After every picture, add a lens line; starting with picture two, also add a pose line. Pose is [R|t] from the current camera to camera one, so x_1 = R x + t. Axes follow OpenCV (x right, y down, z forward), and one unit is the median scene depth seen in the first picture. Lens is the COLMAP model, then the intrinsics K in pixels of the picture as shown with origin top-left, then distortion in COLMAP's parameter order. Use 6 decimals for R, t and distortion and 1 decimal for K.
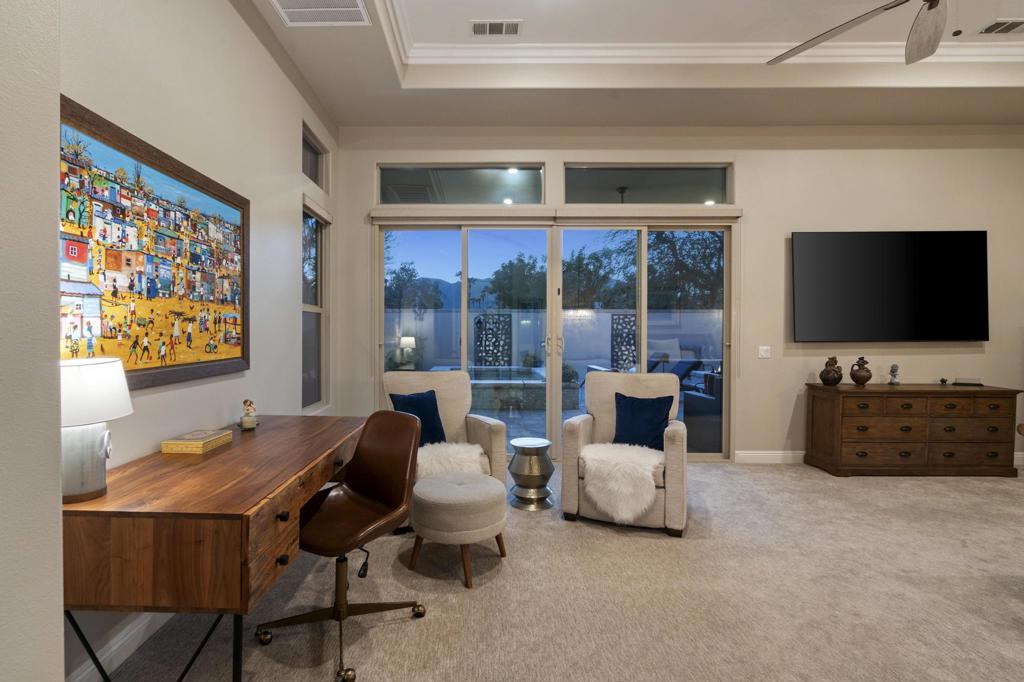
lens RADIAL K [[460.6, 0, 511.8], [0, 460.6, 340.0], [0, 0, 1]] dist [-0.003748, -0.000365]
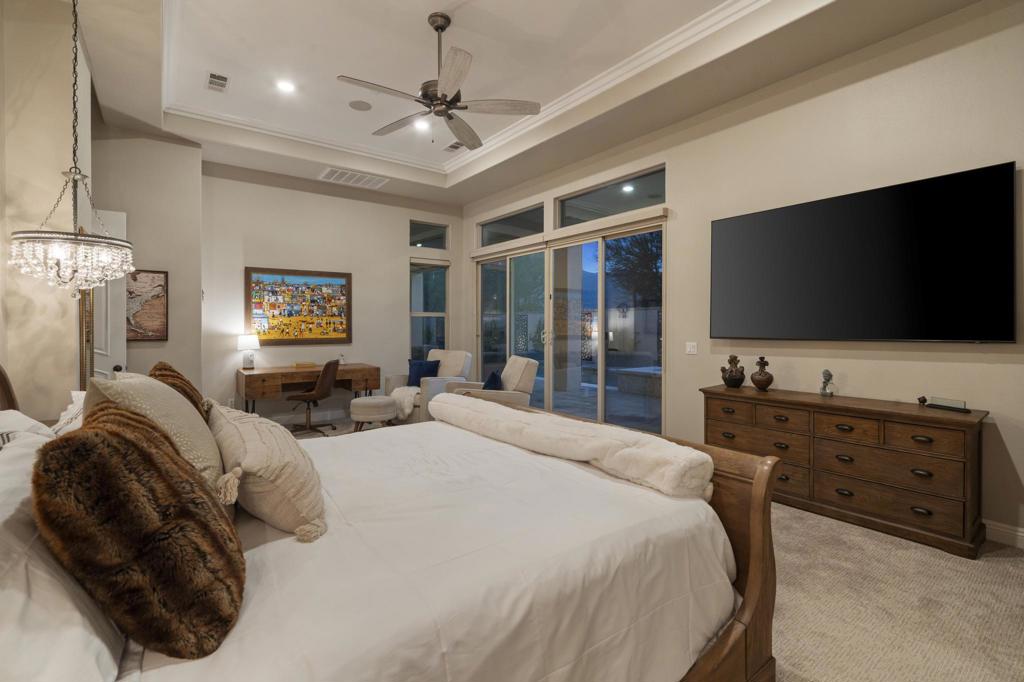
lens RADIAL K [[460.6, 0, 512.2], [0, 460.6, 332.6], [0, 0, 1]] dist [-0.003748, -0.000365]
pose [[0.615468, 0.009284, -0.788107, 1.899223], [-0.014059, 0.999901, 0.000799, -0.004537], [0.788036, 0.010588, 0.615538, 0.183503]]
